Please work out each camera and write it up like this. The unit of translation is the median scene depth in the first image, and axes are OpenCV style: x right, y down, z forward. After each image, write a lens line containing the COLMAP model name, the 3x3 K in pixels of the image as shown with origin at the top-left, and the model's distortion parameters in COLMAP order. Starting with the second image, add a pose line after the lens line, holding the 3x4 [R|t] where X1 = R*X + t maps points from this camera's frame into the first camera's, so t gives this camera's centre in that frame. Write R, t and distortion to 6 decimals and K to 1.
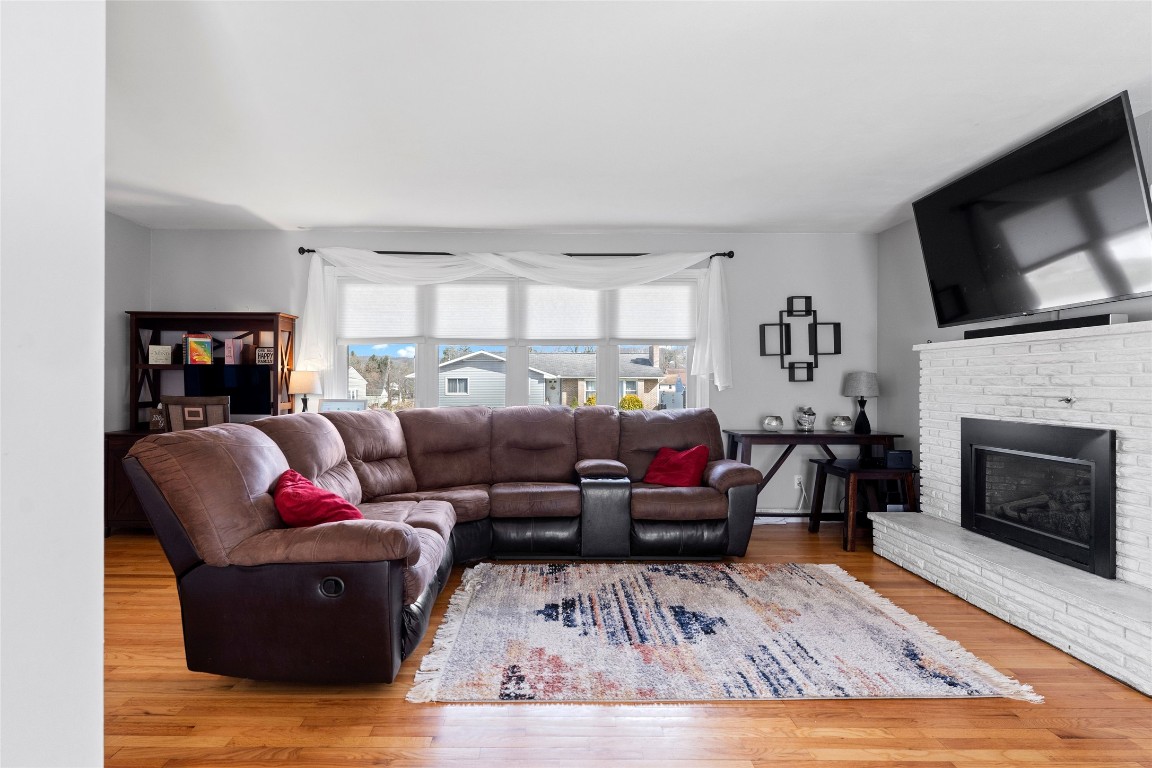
lens RADIAL K [[578.2, 0, 569.1], [0, 578.2, 379.2], [0, 0, 1]] dist [0.000386, 0.000217]
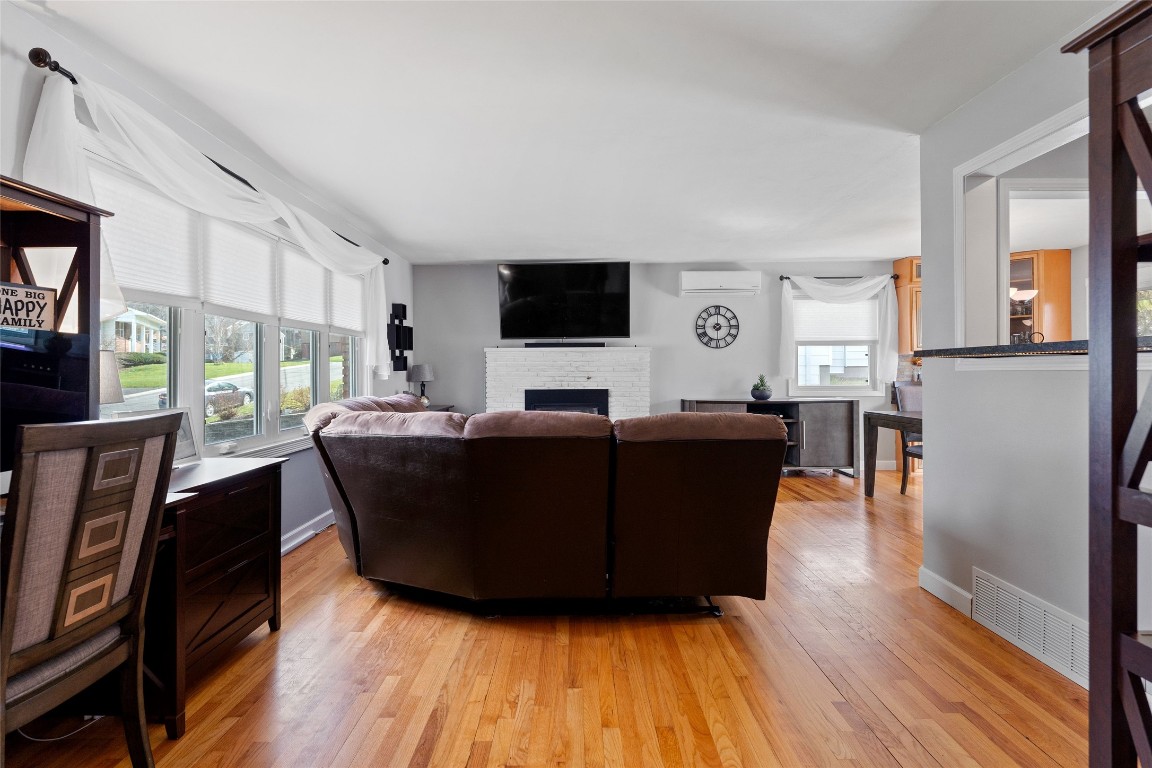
lens RADIAL K [[578.2, 0, 569.1], [0, 578.2, 379.2], [0, 0, 1]] dist [0.000386, 0.000217]
pose [[0.033538, -0.011273, 0.999374, -1.178937], [0.002117, 0.999935, 0.011208, 0.012864], [-0.999435, 0.001740, 0.033560, 0.801113]]
